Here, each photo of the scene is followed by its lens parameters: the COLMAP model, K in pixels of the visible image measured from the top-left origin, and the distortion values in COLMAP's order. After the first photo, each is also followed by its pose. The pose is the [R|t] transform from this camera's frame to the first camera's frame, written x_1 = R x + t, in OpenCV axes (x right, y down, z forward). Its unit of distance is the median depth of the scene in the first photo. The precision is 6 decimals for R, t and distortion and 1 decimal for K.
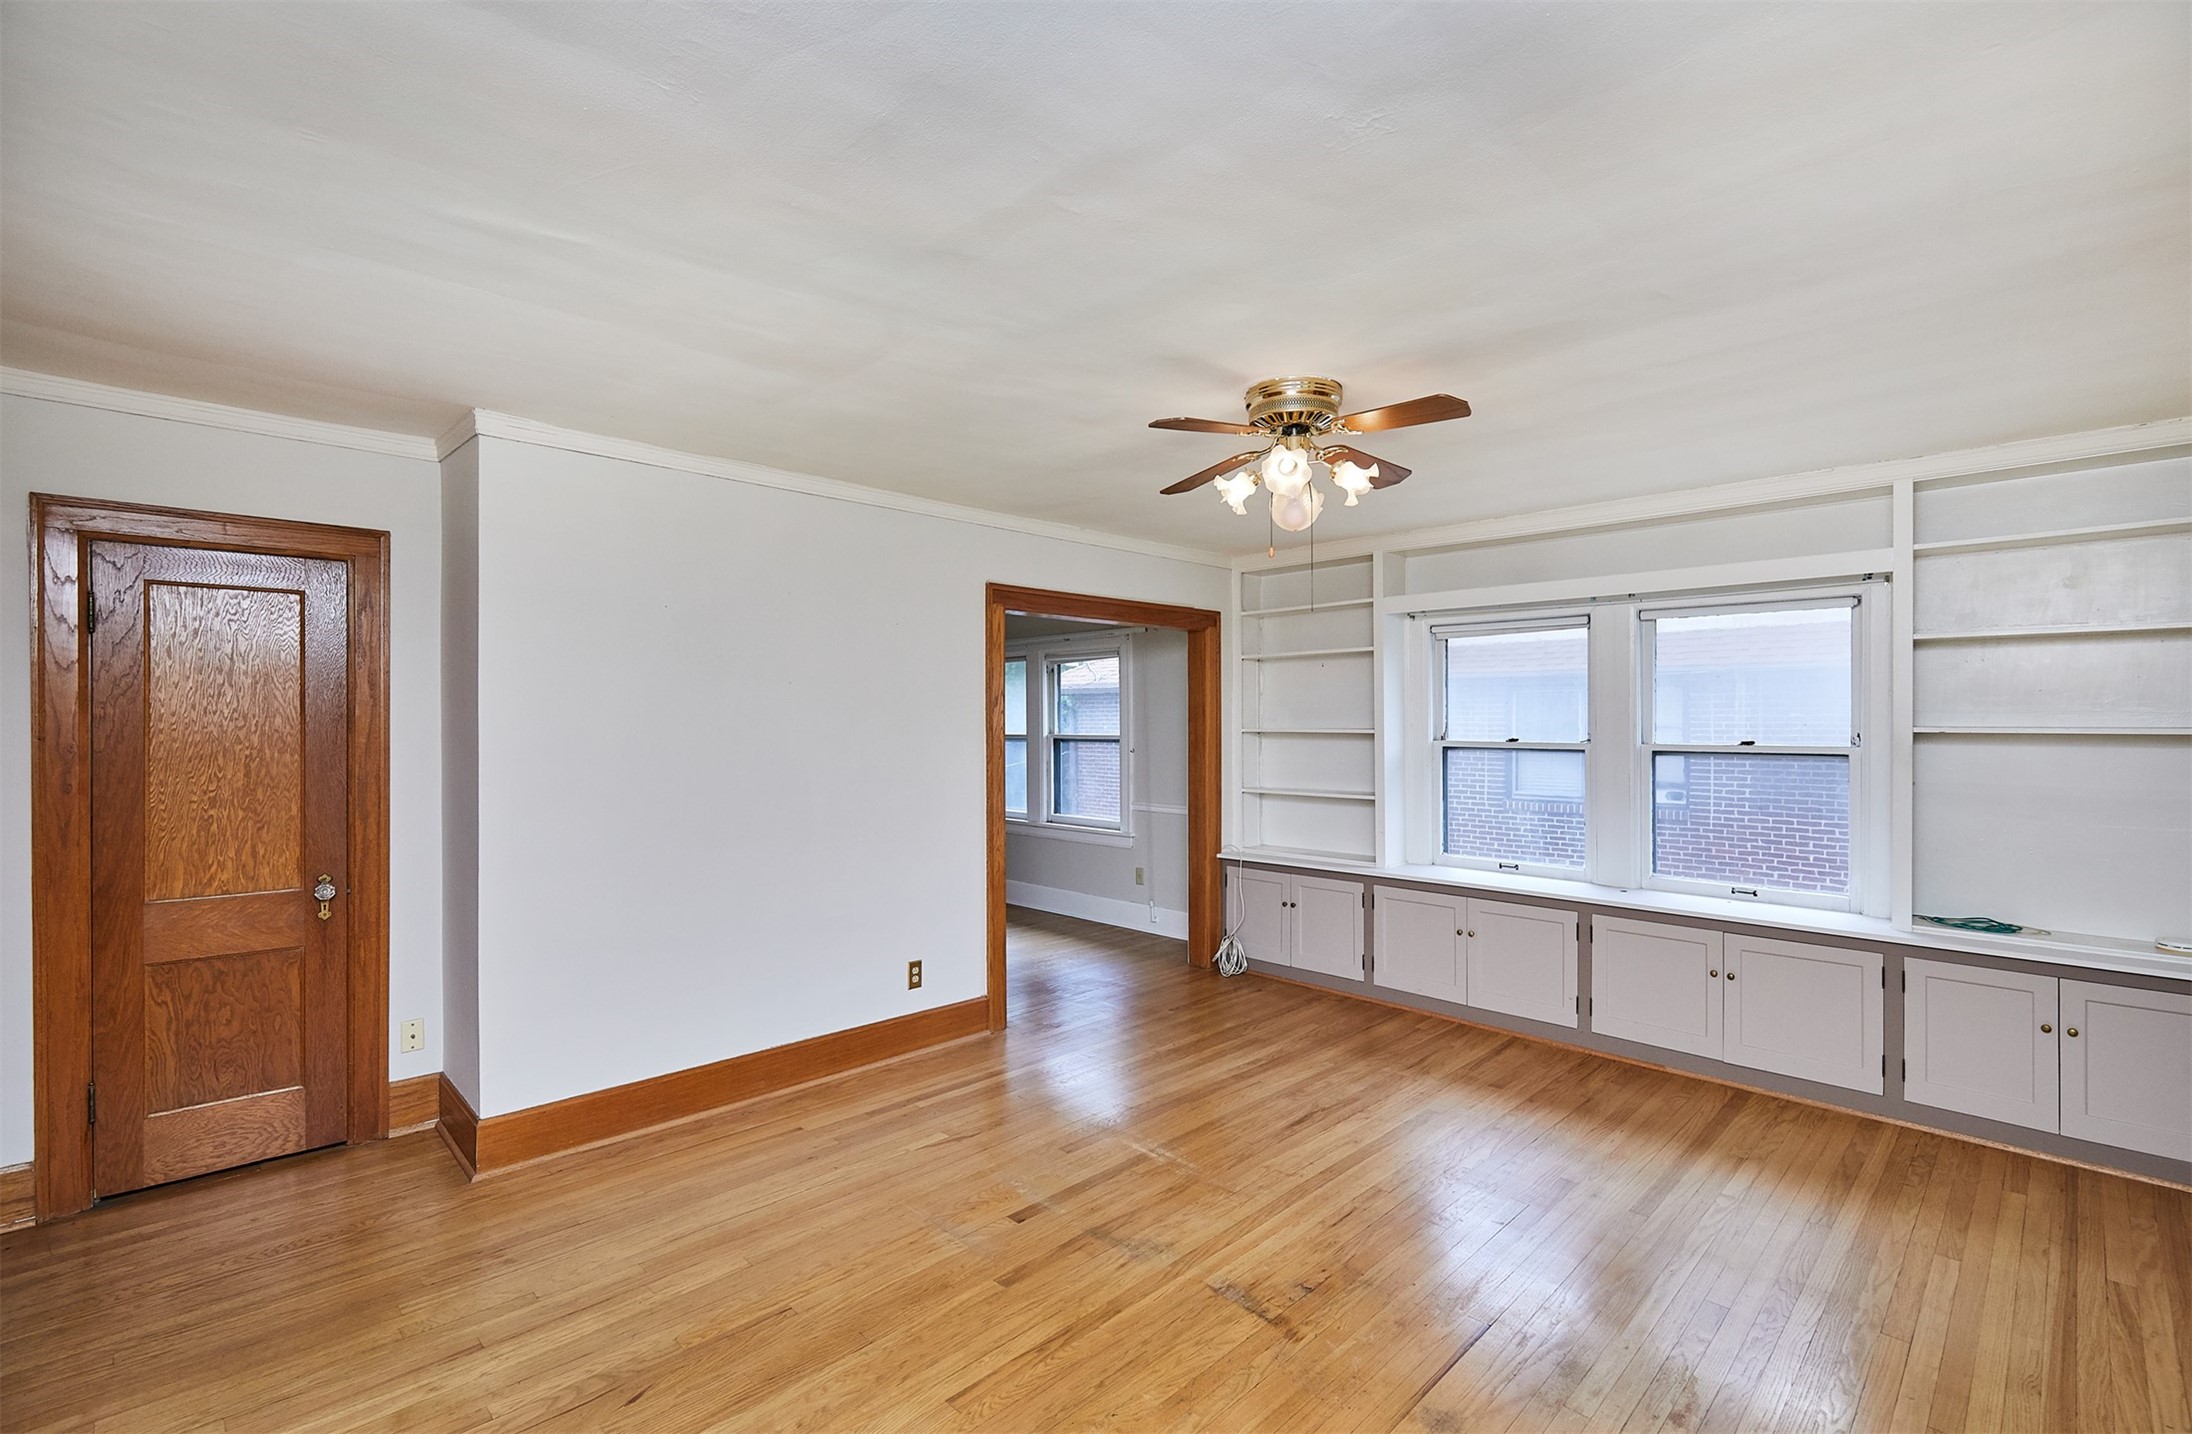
lens RADIAL K [[962.7, 0, 1092.4], [0, 962.7, 735.0], [0, 0, 1]] dist [0.000393, -0.000456]
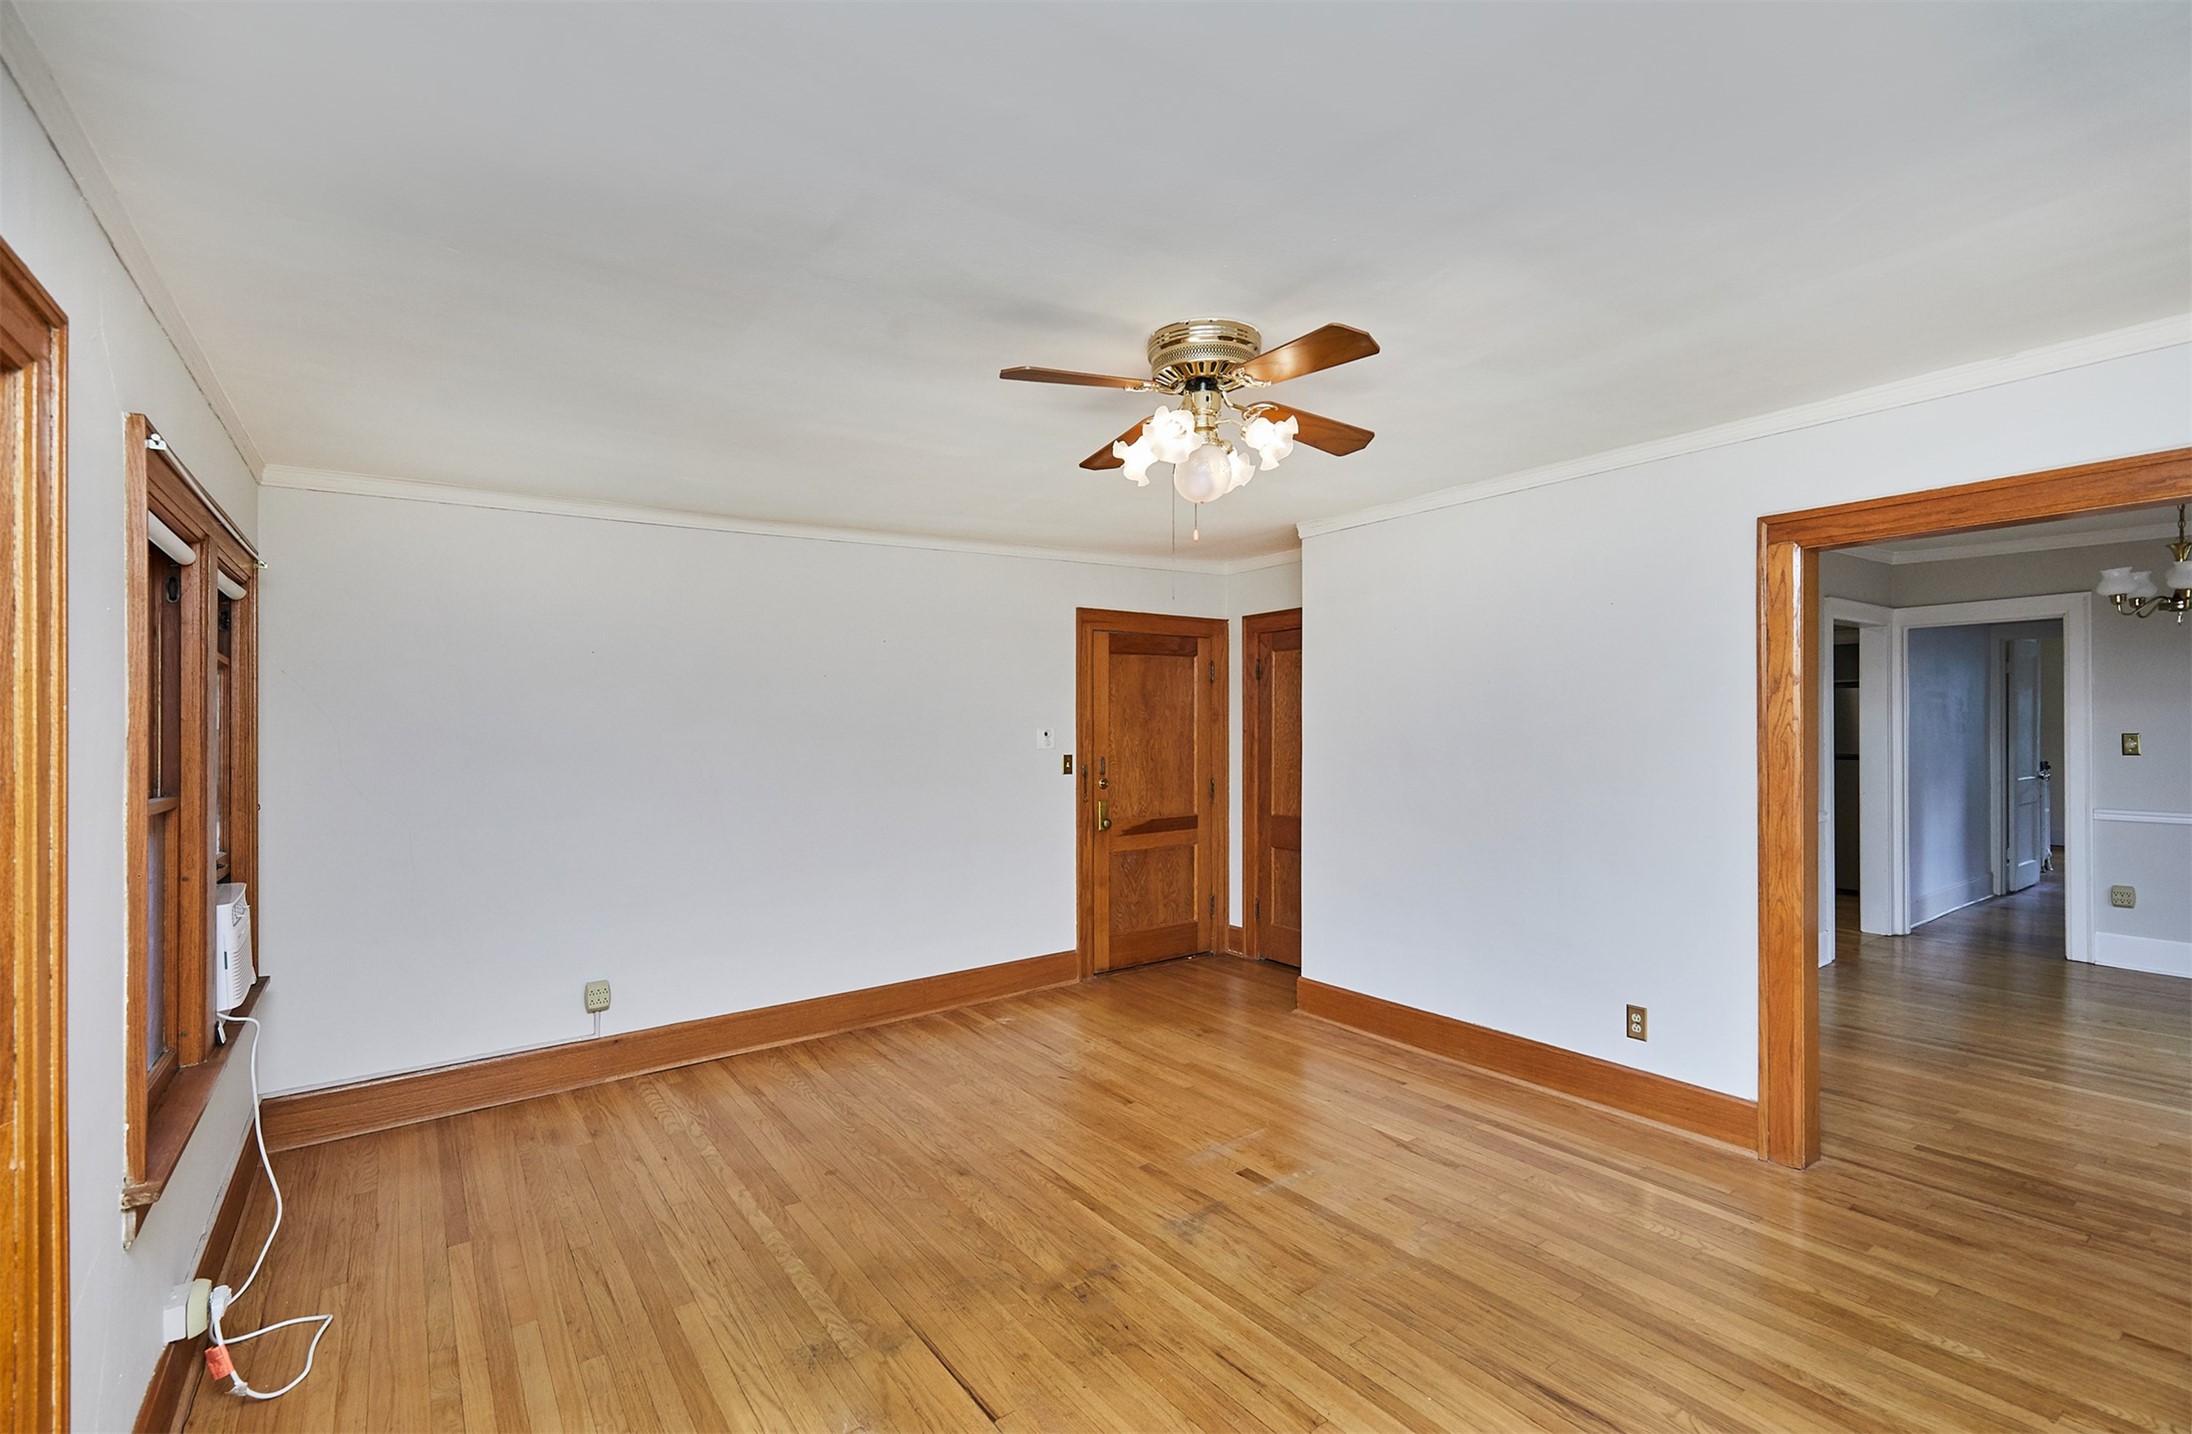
lens RADIAL K [[953.4, 0, 1121.4], [0, 953.4, 722.9], [0, 0, 1]] dist [0.002966, 0.000434]
pose [[-0.123088, 0.005445, -0.992381, 0.810339], [-0.000165, 0.999985, 0.005507, -0.014446], [0.992396, 0.000842, -0.123085, 0.790311]]
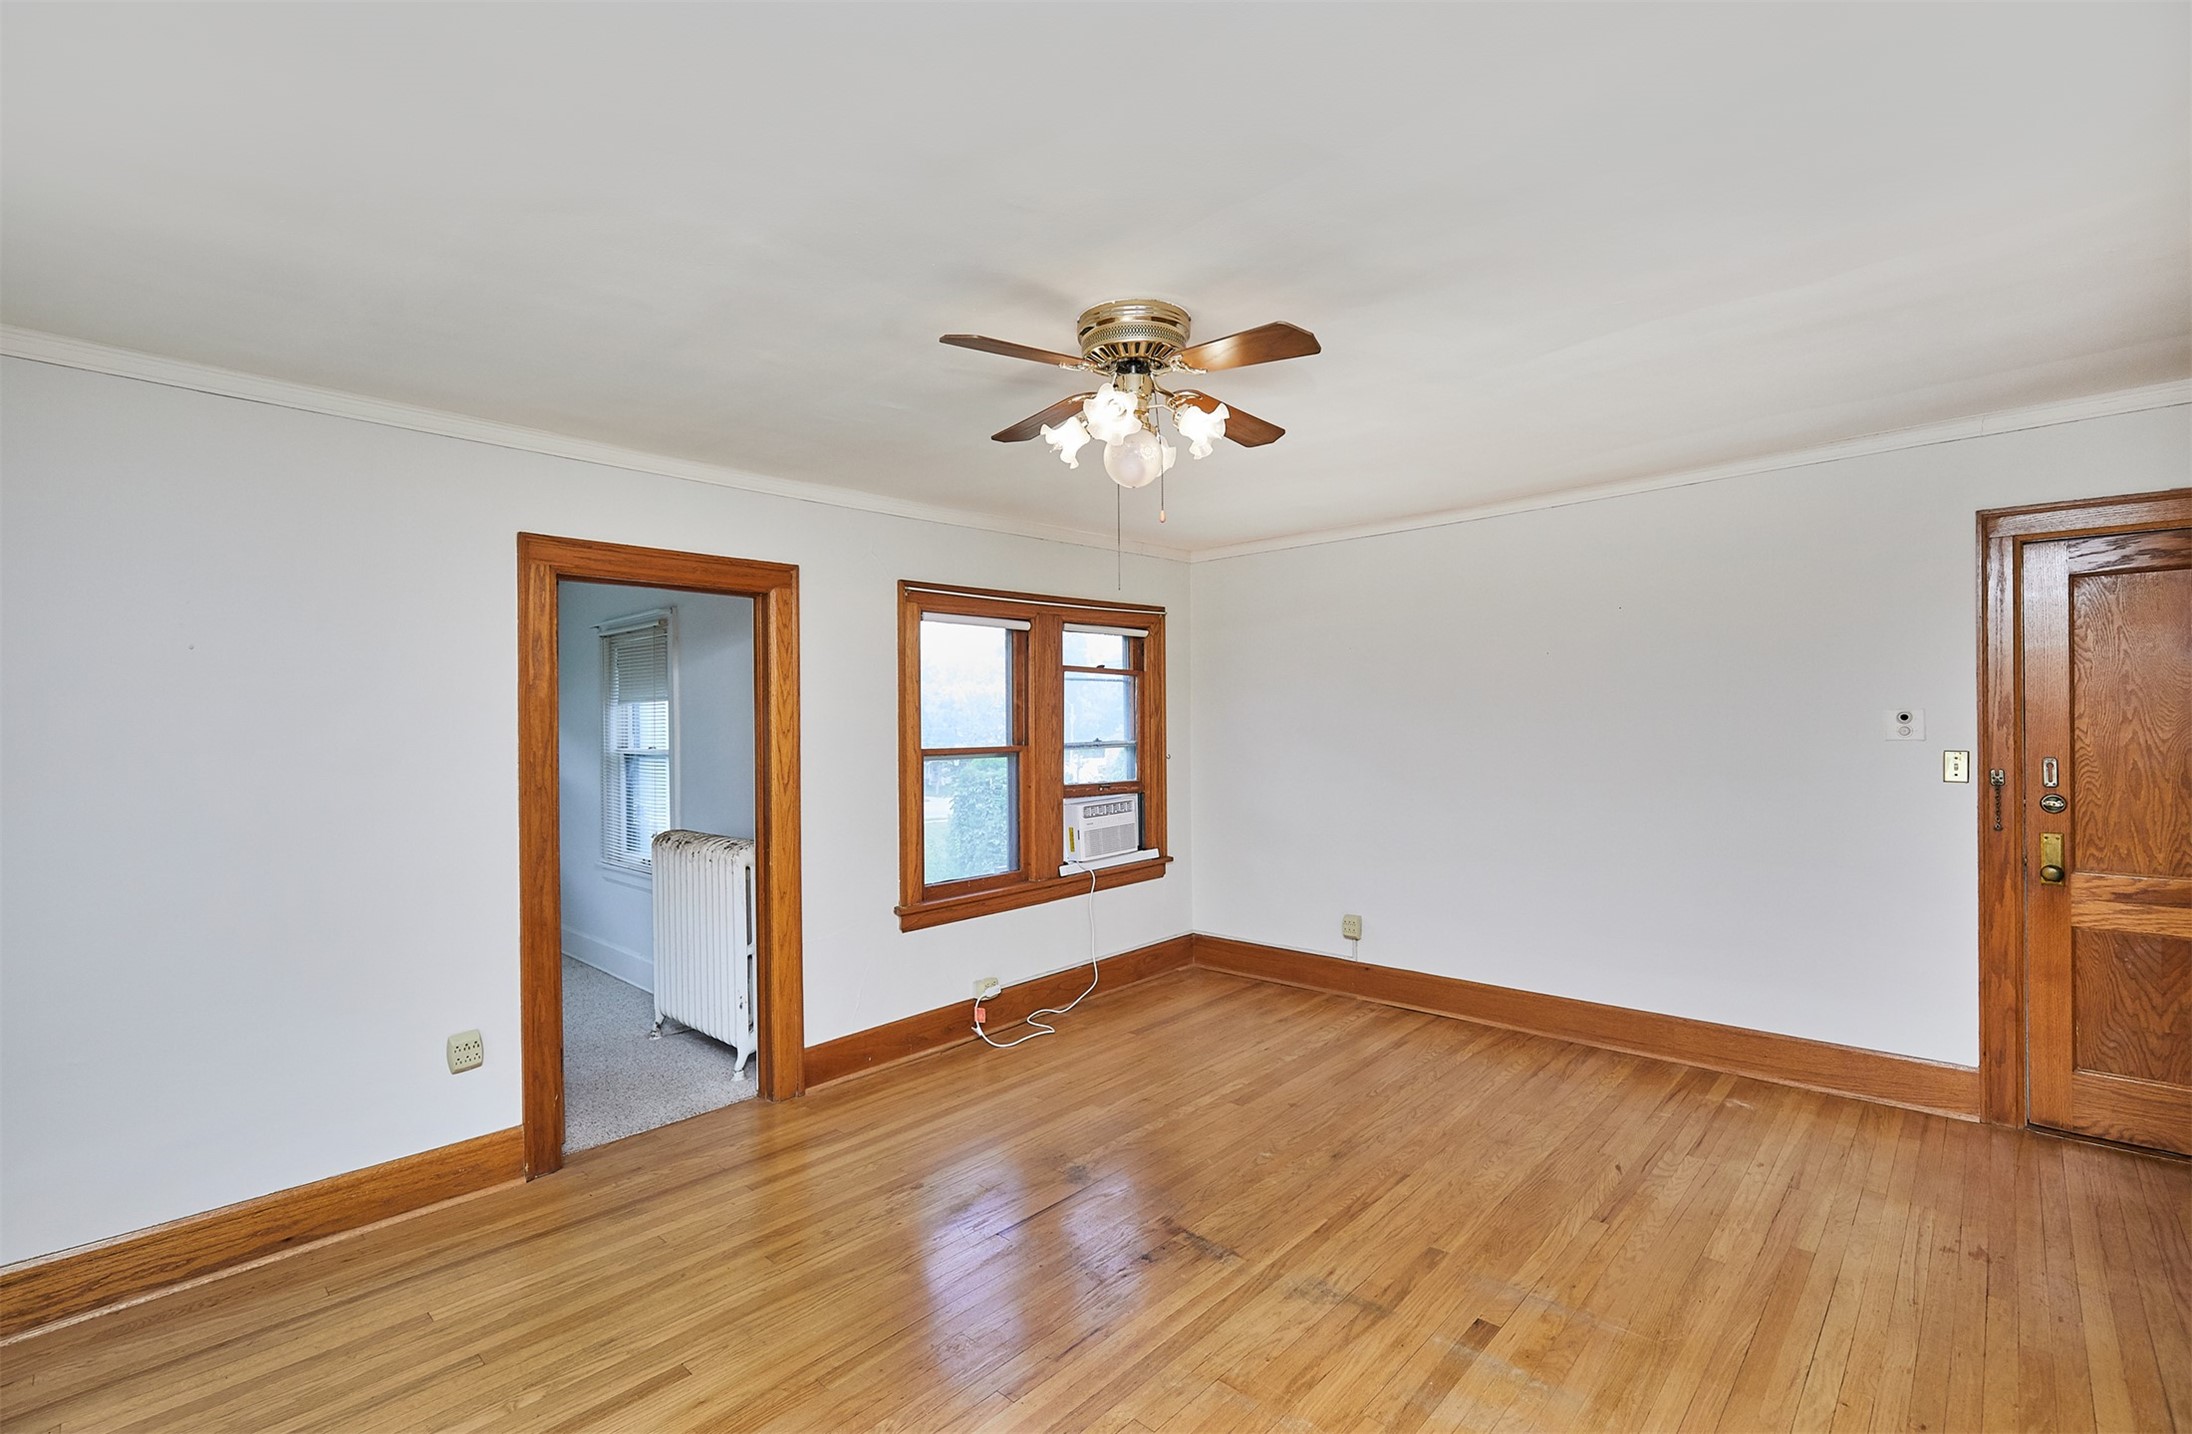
lens RADIAL K [[998.3, 0, 1147.9], [0, 998.3, 684.7], [0, 0, 1]] dist [0.004604, 0.000462]
pose [[-0.995953, 0.011475, -0.089142, 0.214475], [0.013041, 0.999770, -0.017007, -0.016543], [0.088927, -0.018101, -0.995874, 1.442034]]
